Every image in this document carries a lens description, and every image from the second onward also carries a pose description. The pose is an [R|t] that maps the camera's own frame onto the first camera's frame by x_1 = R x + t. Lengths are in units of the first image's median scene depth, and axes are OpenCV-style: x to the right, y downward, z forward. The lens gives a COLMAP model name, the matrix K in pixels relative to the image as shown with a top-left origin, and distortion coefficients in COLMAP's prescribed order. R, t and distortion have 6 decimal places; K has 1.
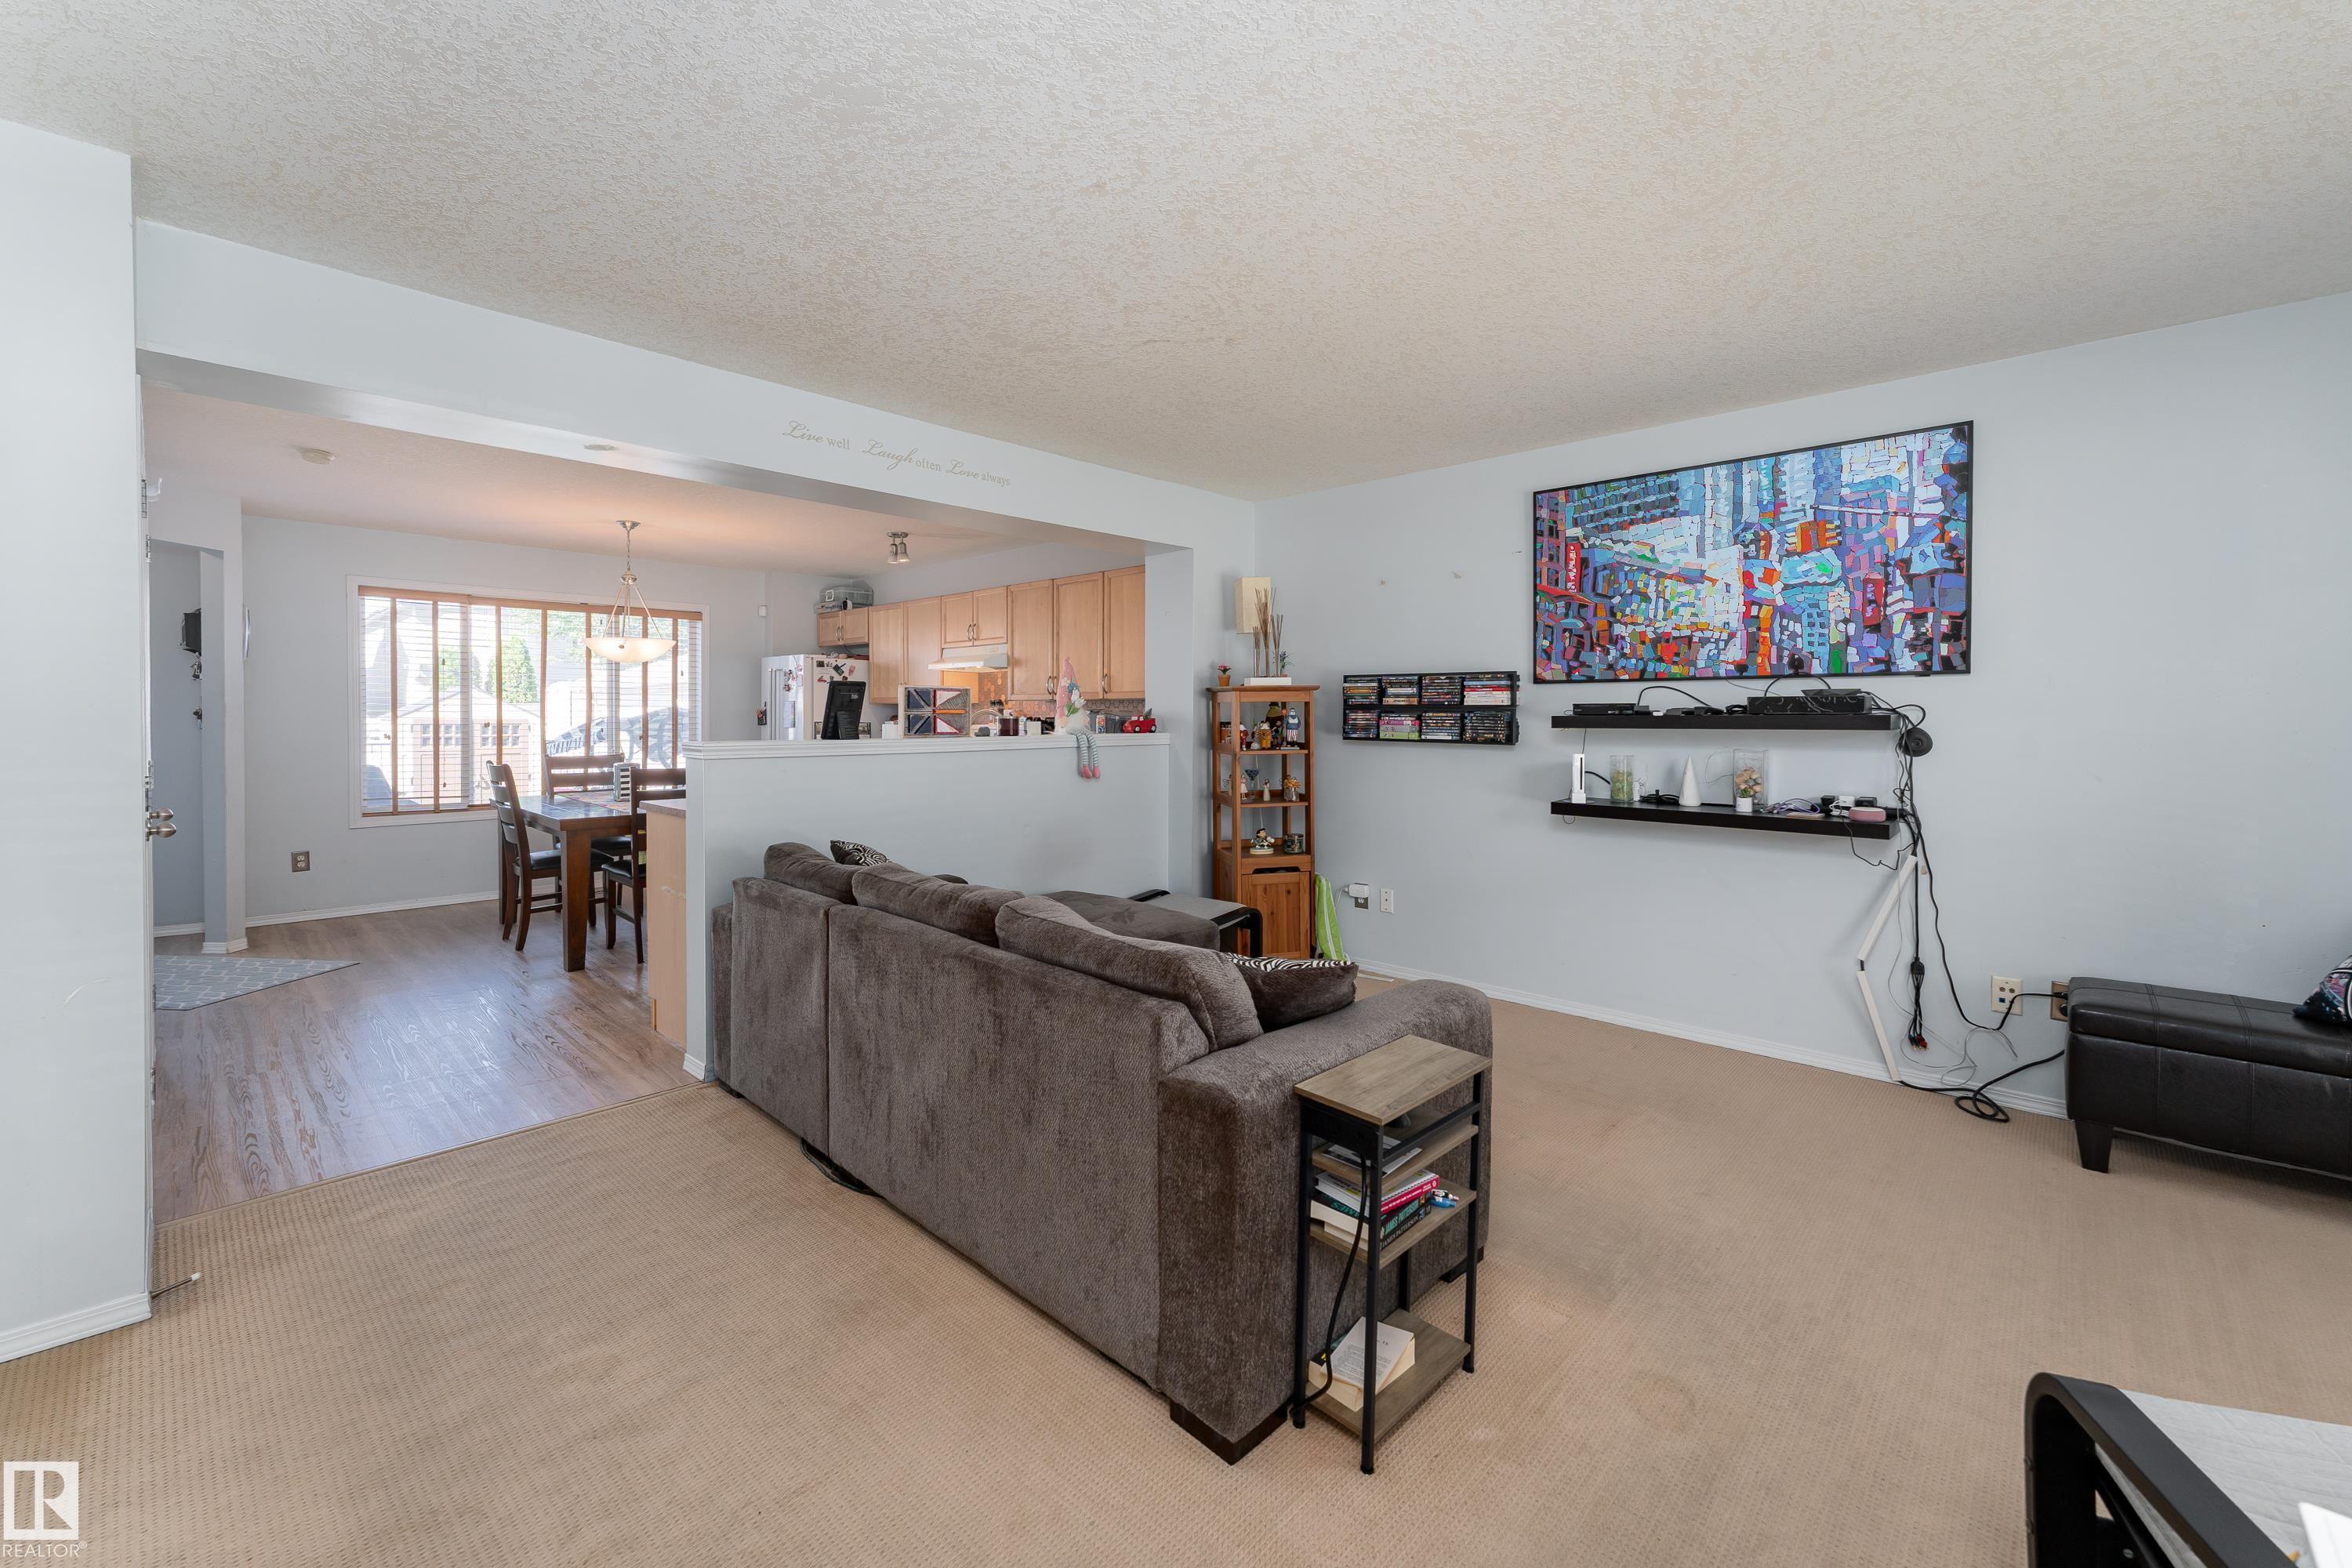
lens RADIAL K [[986.8, 0, 1157.1], [0, 986.8, 728.3], [0, 0, 1]] dist [0.001210, -0.000066]
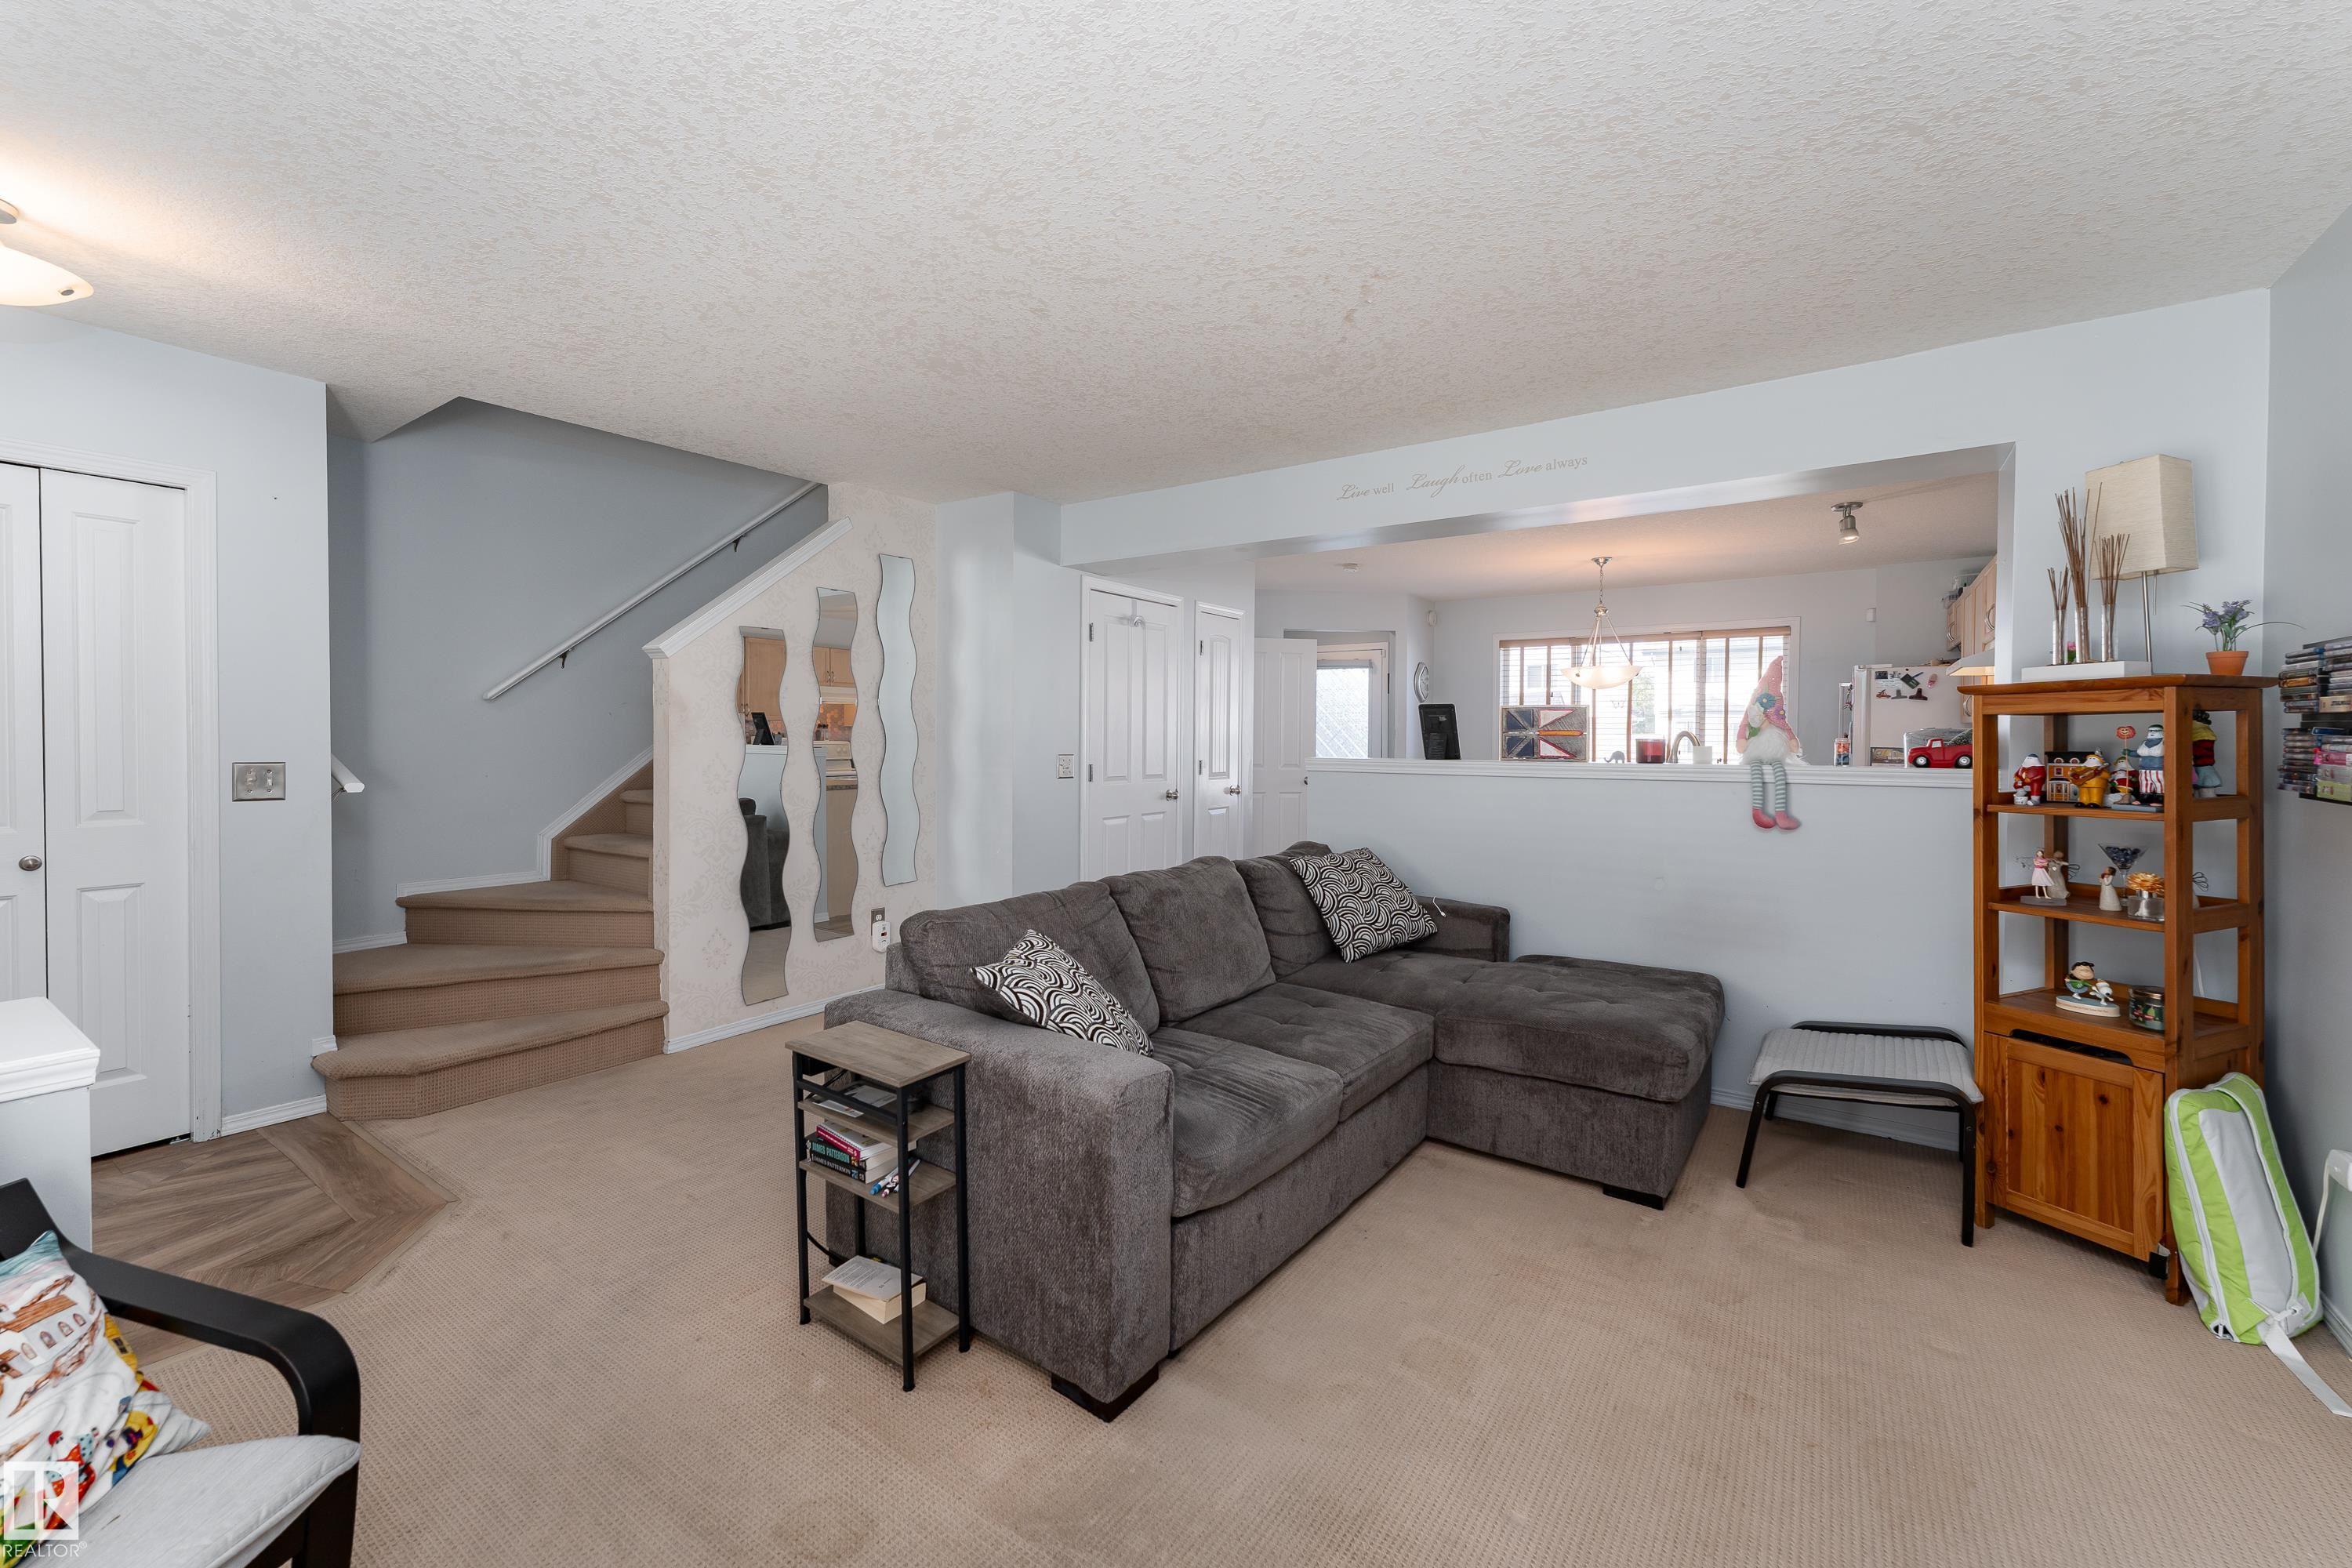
lens RADIAL K [[980.8, 0, 1160.4], [0, 980.8, 743.3], [0, 0, 1]] dist [-0.000366, -0.000184]
pose [[0.120524, 0.007948, -0.992679, 0.621912], [-0.018074, 0.999820, 0.005811, -0.006188], [0.992546, 0.017241, 0.120646, 0.526661]]
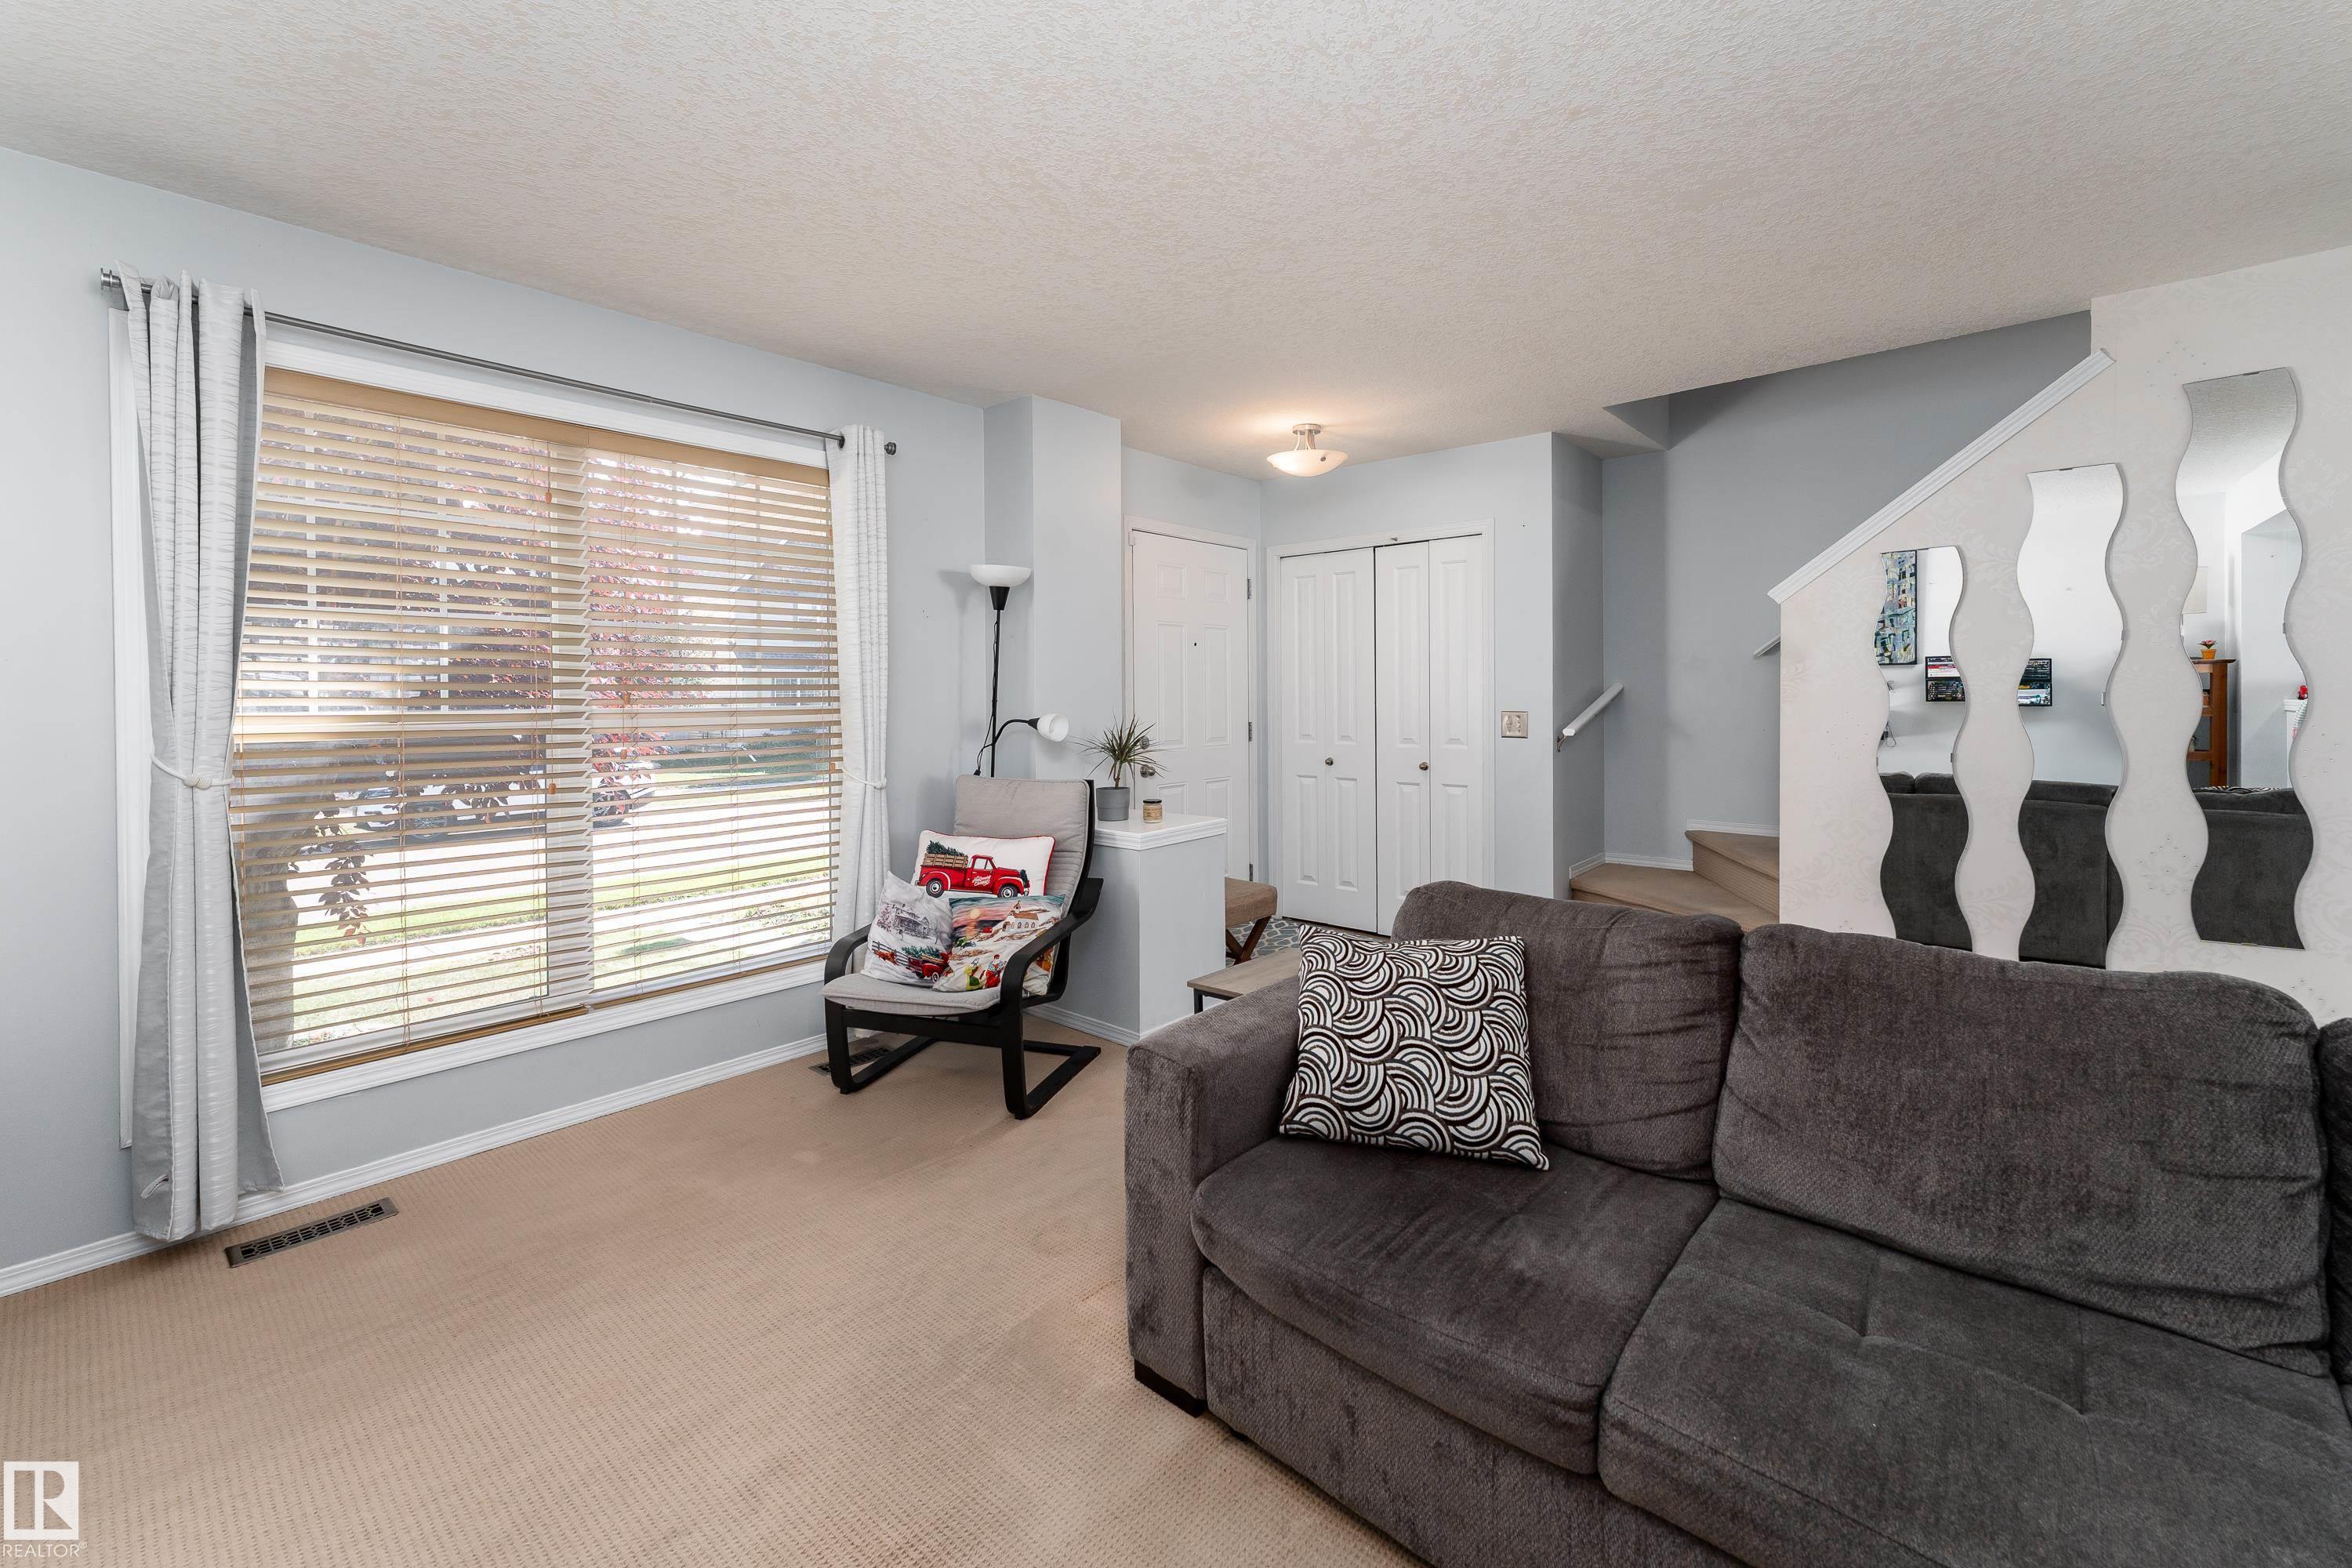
lens RADIAL K [[933.7, 0, 1177.5], [0, 933.7, 701.1], [0, 0, 1]] dist [0.000196, 0.000363]
pose [[-0.999831, 0.005973, -0.017379, 0.165751], [0.005641, 0.999802, 0.019082, -0.008177], [0.017489, 0.018981, -0.999667, 0.978542]]
